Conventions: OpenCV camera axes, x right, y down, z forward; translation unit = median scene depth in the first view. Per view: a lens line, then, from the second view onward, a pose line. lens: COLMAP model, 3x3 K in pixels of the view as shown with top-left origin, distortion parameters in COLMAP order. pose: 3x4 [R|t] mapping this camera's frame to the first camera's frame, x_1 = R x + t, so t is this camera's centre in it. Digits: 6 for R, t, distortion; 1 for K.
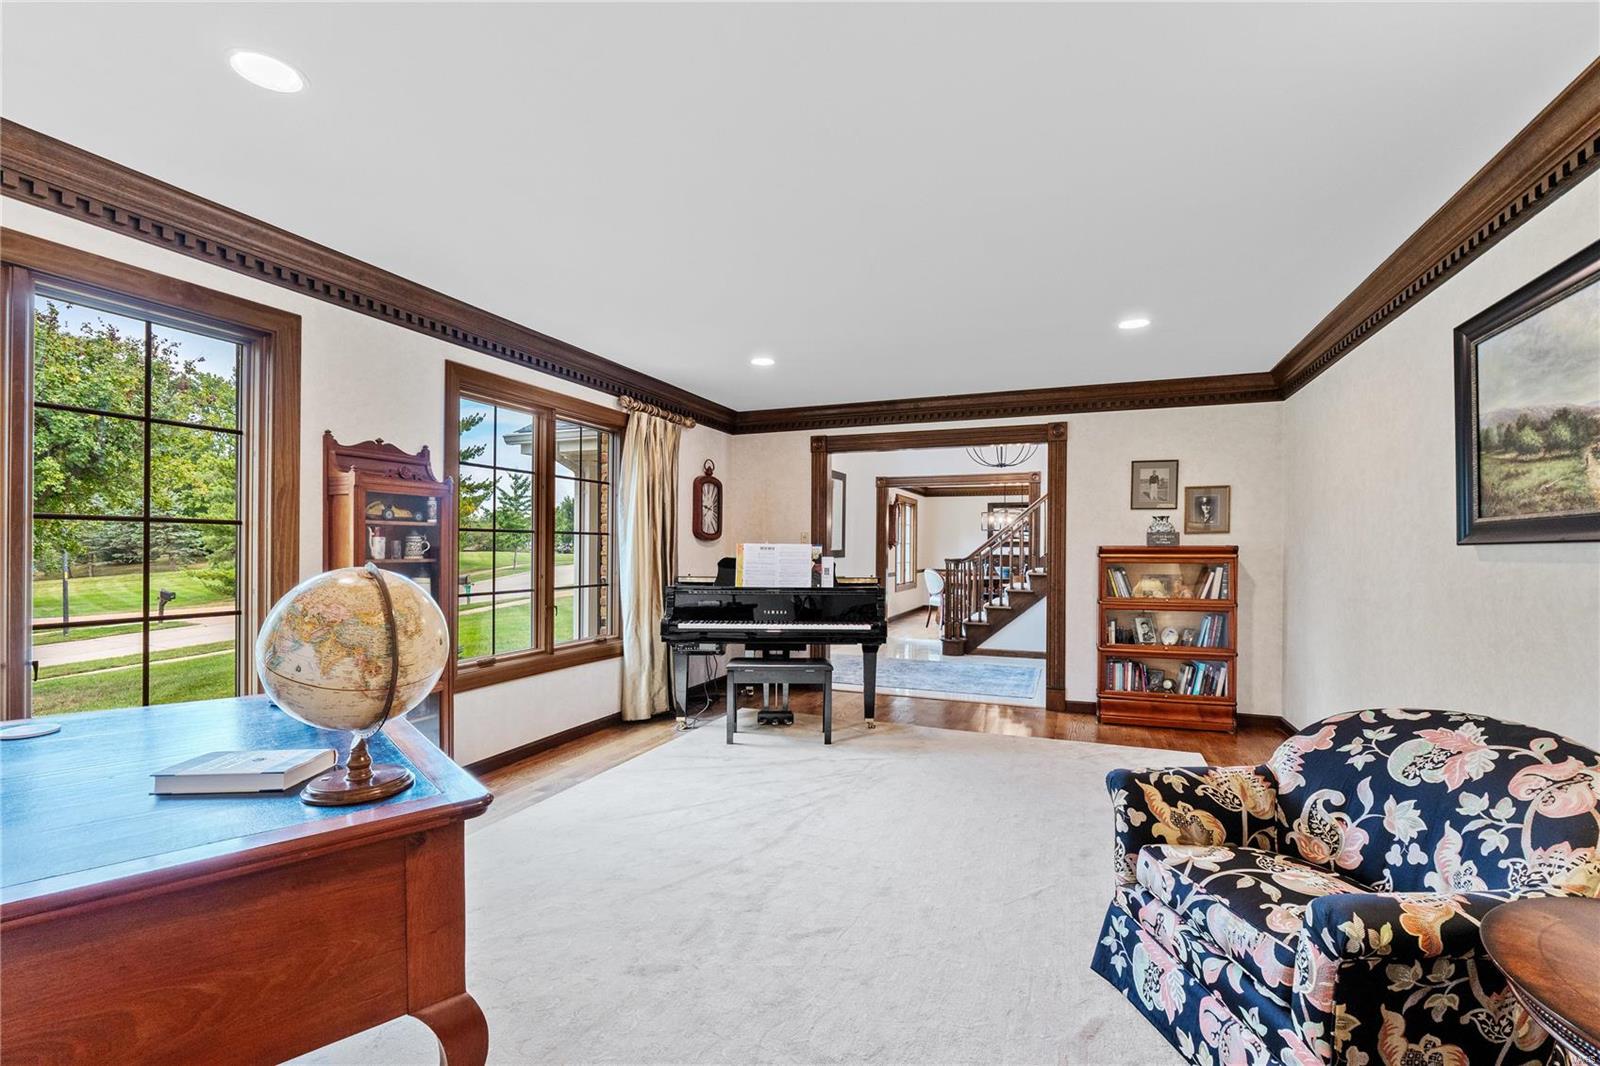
lens RADIAL K [[684.7, 0, 798.4], [0, 684.7, 545.6], [0, 0, 1]] dist [-0.002149, -0.000099]
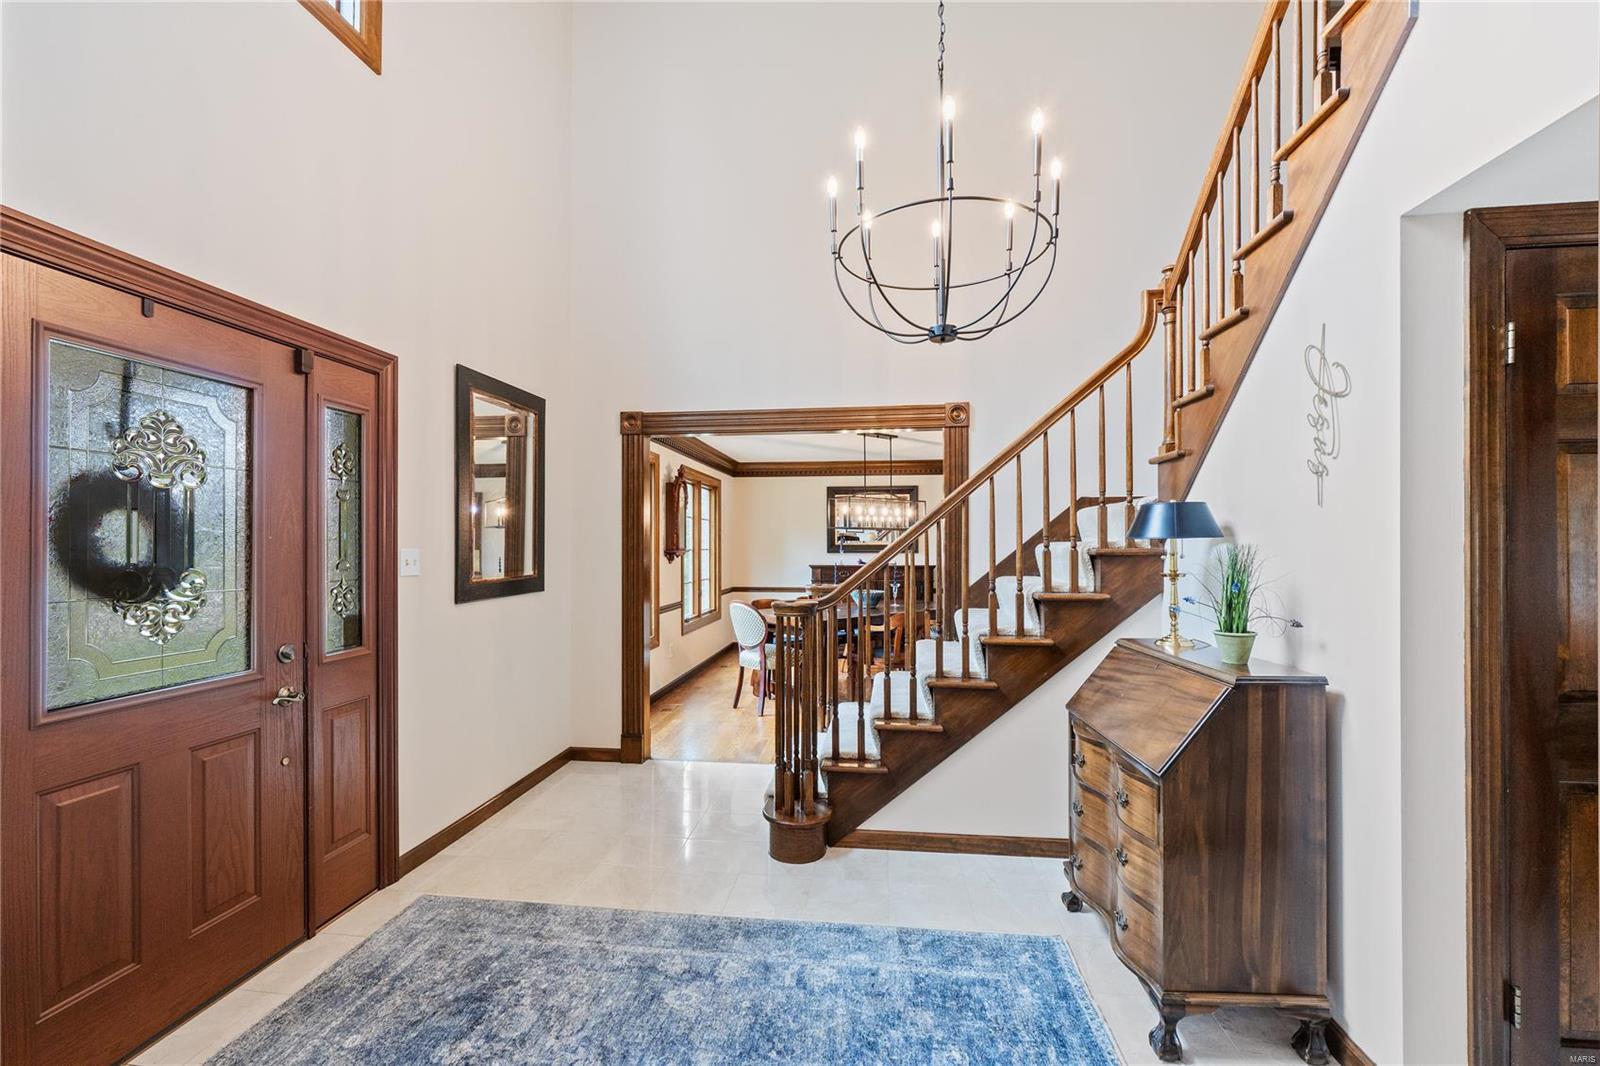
lens RADIAL K [[684.7, 0, 789.6], [0, 684.7, 541.1], [0, 0, 1]] dist [-0.002149, -0.000099]
pose [[0.966851, -0.009626, 0.255159, 0.091279], [0.009502, 0.999953, 0.001716, -0.013177], [-0.255164, 0.000766, 0.966898, 0.460757]]
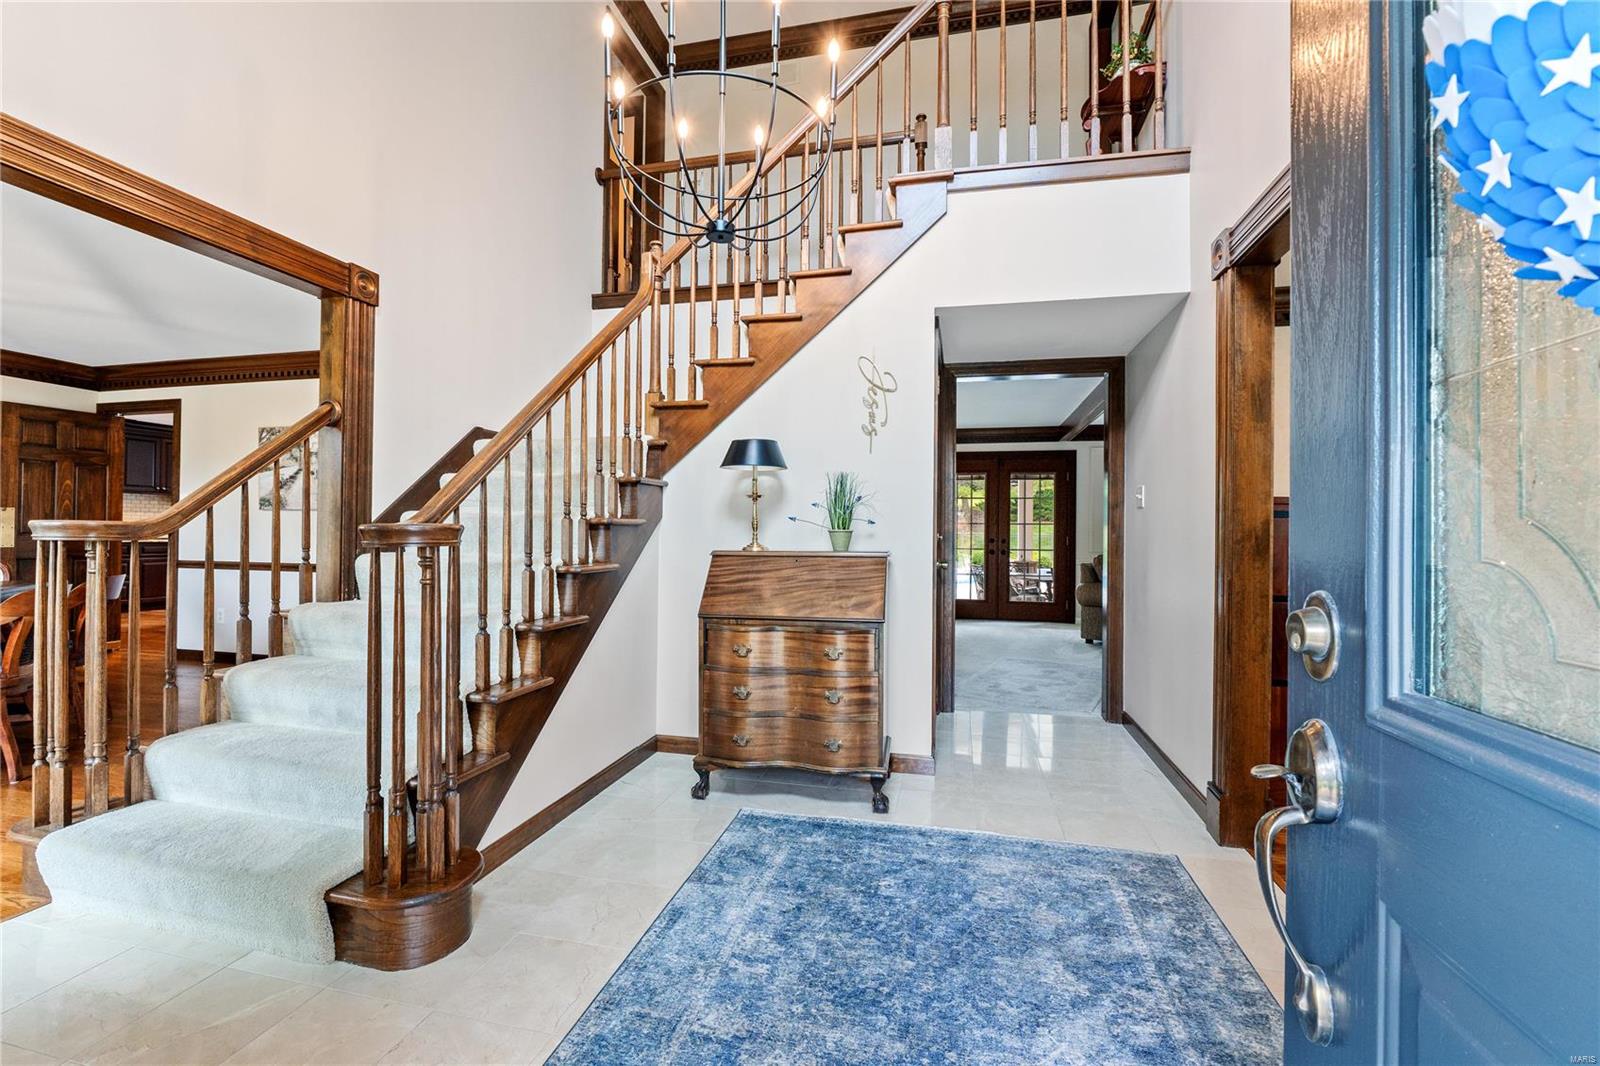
lens RADIAL K [[684.7, 0, 790.0], [0, 684.7, 528.9], [0, 0, 1]] dist [-0.002149, -0.000099]
pose [[-0.158121, -0.006158, 0.987400, -0.019455], [-0.017335, 0.999844, 0.003460, 0.011546], [-0.987268, -0.016570, -0.158203, 0.676098]]
